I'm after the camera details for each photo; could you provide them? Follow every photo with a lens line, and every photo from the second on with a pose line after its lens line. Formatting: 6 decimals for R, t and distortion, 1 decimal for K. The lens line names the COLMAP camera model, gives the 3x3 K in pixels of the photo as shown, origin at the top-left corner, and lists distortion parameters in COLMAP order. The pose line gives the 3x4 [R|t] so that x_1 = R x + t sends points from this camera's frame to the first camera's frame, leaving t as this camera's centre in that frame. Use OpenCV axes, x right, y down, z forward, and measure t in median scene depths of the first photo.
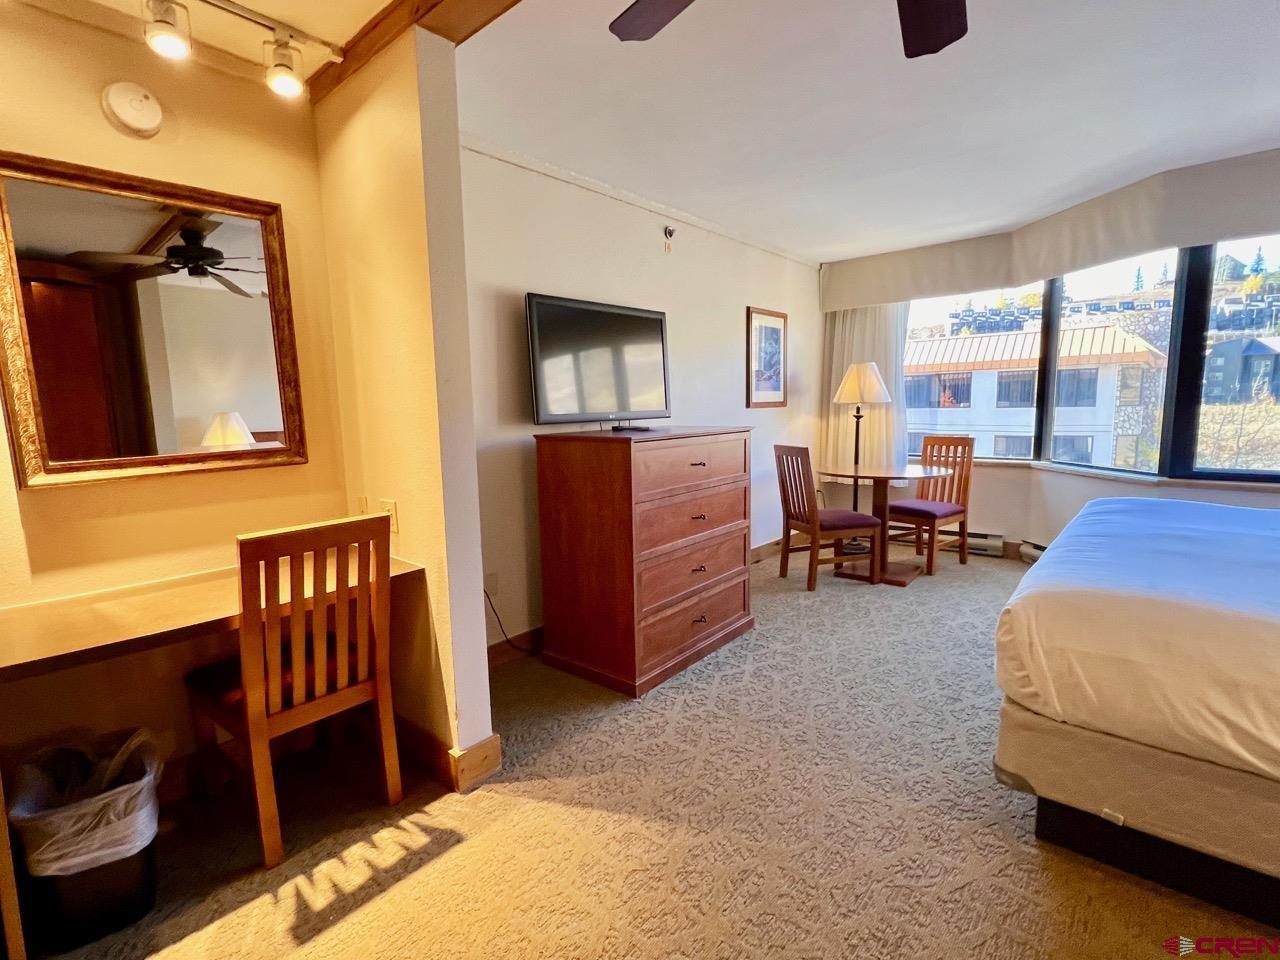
lens RADIAL K [[613.1, 0, 634.9], [0, 613.1, 484.9], [0, 0, 1]] dist [-0.001455, -0.000716]
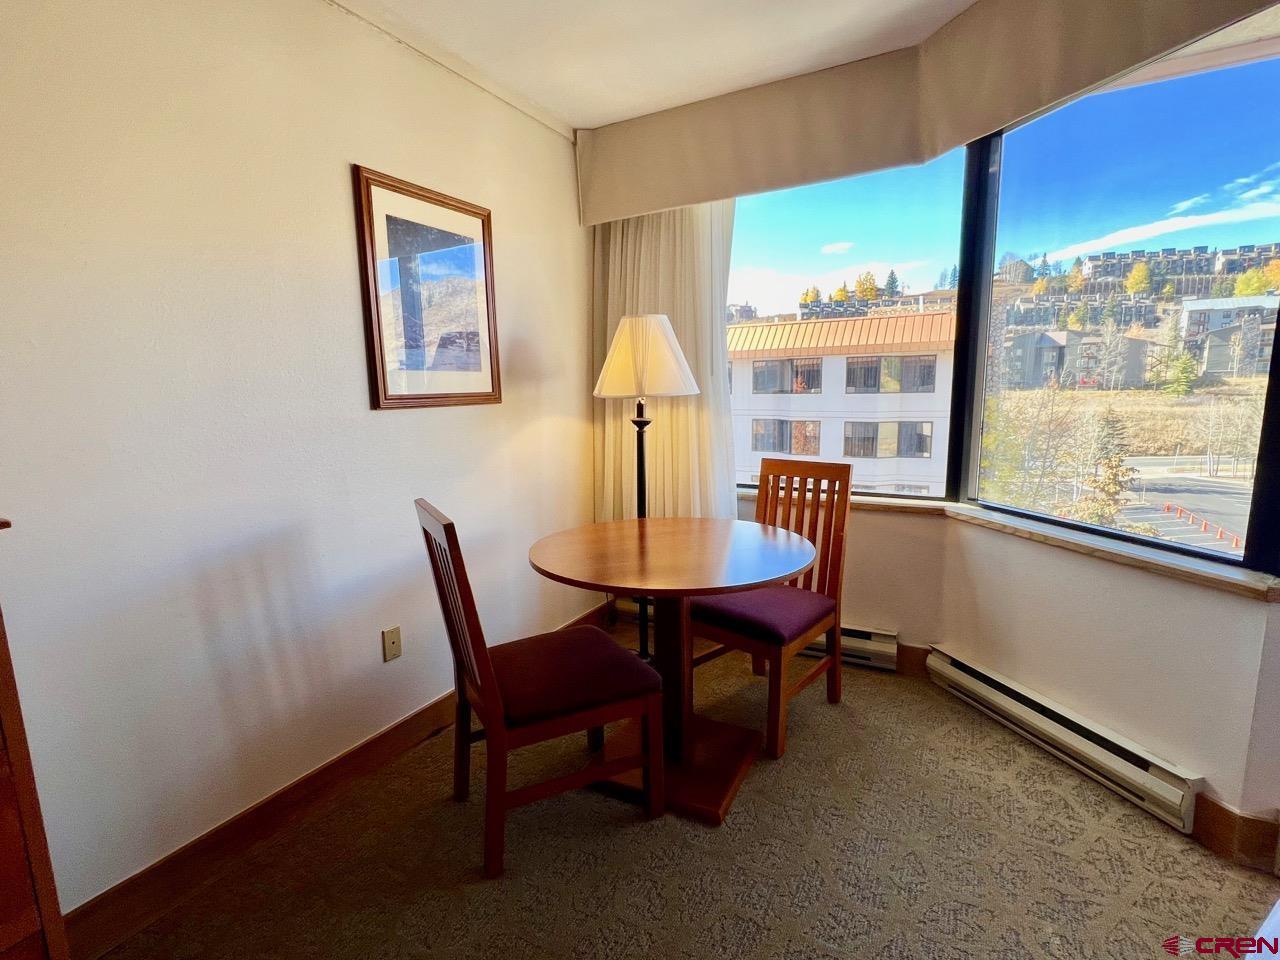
lens RADIAL K [[613.1, 0, 634.9], [0, 613.1, 484.9], [0, 0, 1]] dist [-0.001455, -0.000716]
pose [[0.978303, -0.029341, 0.205092, 0.309708], [0.024090, 0.999316, 0.028053, -0.090496], [-0.205775, -0.022504, 0.978341, 0.609932]]
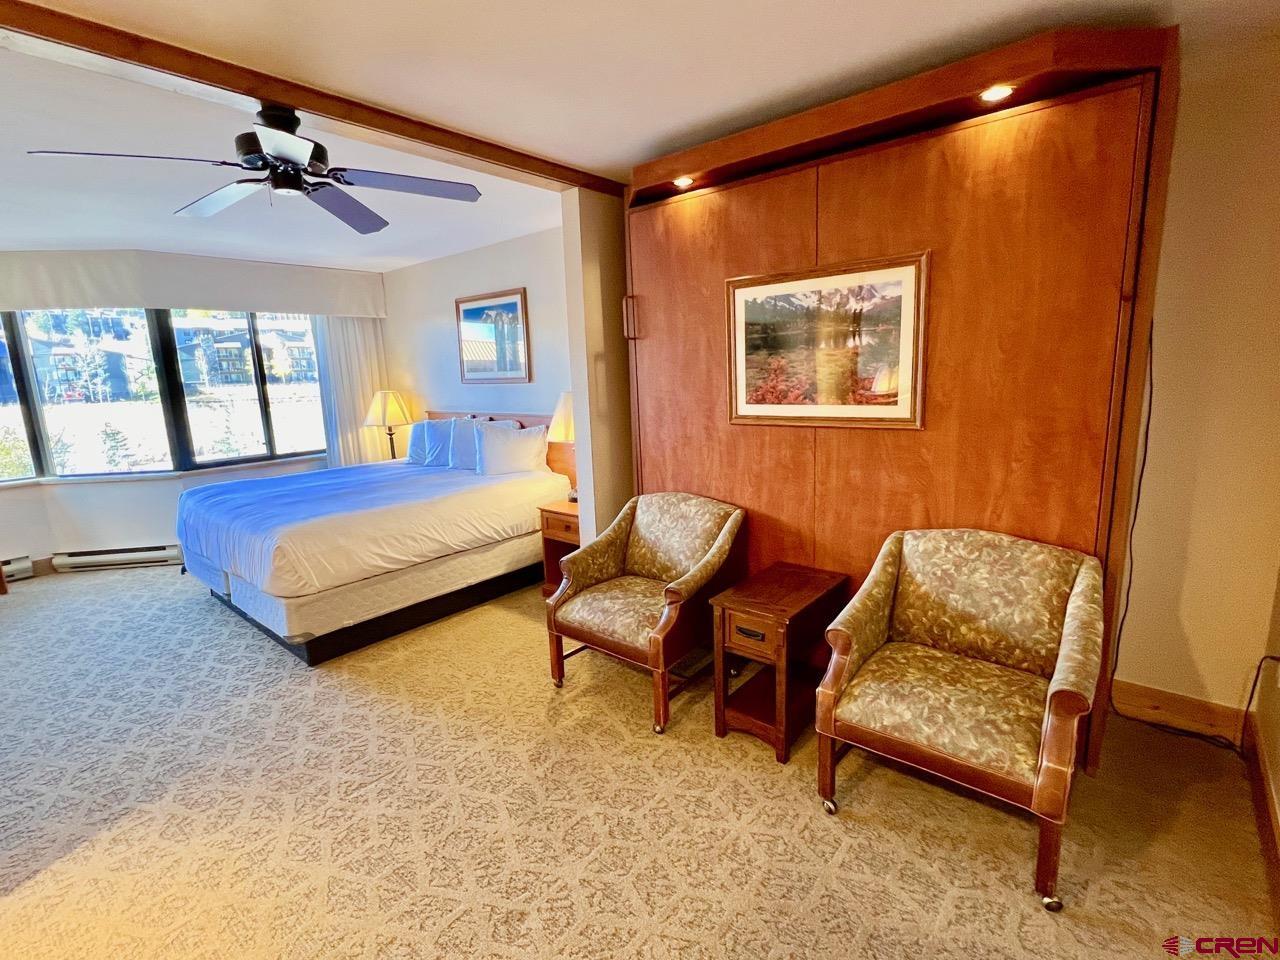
lens RADIAL K [[613.1, 0, 634.9], [0, 613.1, 484.9], [0, 0, 1]] dist [-0.001455, -0.000716]
pose [[-0.006652, -0.166097, 0.986087, -0.454384], [0.167664, 0.971964, 0.164849, -0.035190], [-0.985822, 0.166428, 0.021383, -0.026864]]
